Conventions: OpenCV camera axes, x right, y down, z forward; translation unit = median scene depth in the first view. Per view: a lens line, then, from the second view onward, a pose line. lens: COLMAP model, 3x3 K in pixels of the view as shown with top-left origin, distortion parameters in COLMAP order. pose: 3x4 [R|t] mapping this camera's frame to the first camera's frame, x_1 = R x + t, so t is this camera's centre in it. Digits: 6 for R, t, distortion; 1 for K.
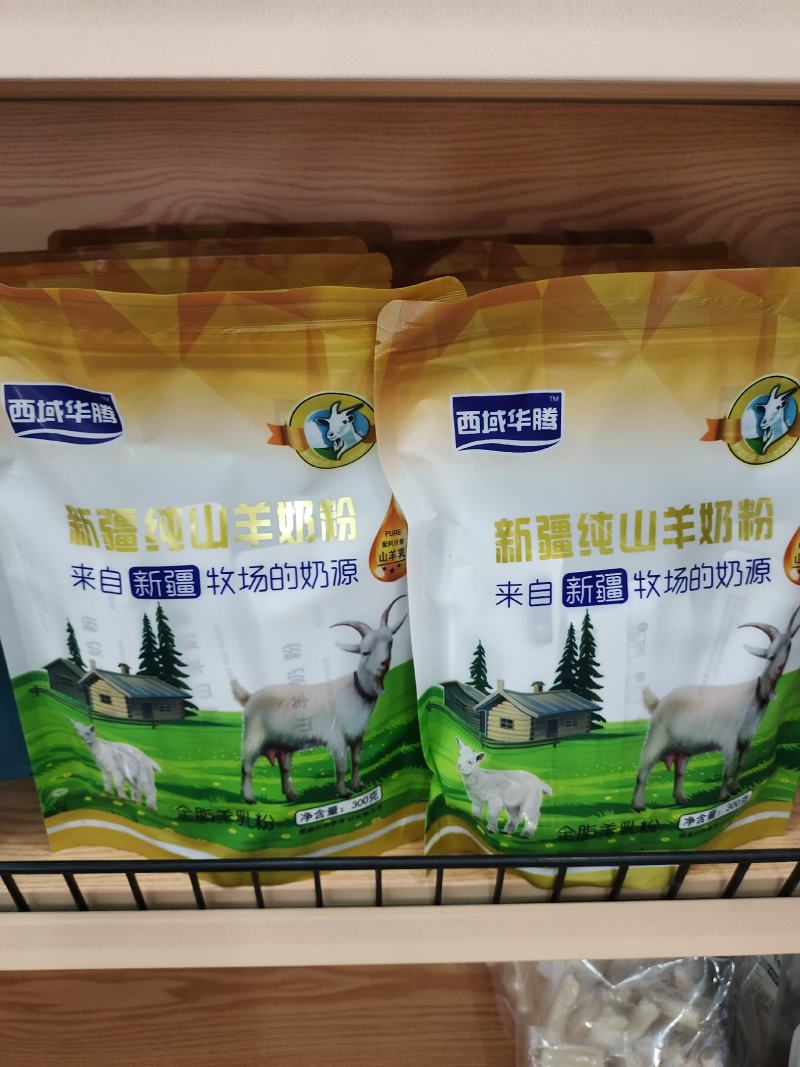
lens RADIAL K [[820.5, 0, 393.9], [0, 820.5, 527.2], [0, 0, 1]] dist [0.081369, -0.144133]
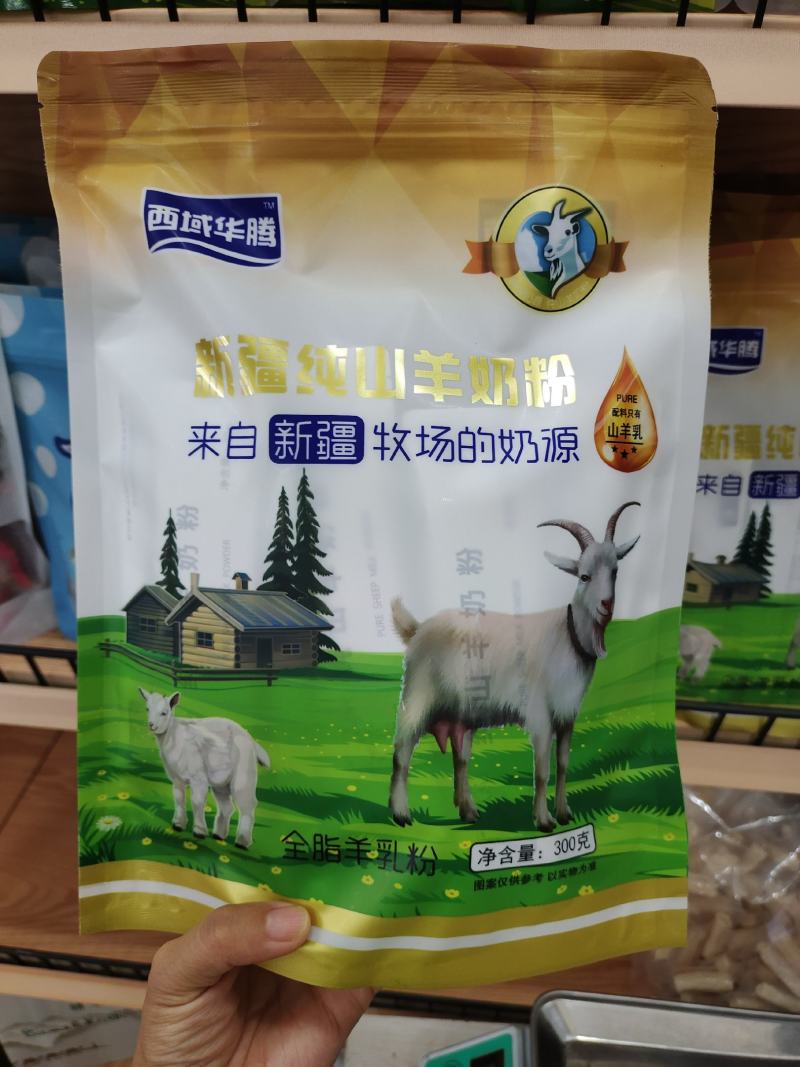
lens RADIAL K [[820.5, 0, 393.9], [0, 820.5, 527.2], [0, 0, 1]] dist [0.081369, -0.144133]
pose [[0.997941, 0.020682, -0.060711, -0.158422], [-0.041393, 0.930741, -0.363329, 0.384951], [0.048992, 0.365094, 0.929681, 0.347692]]
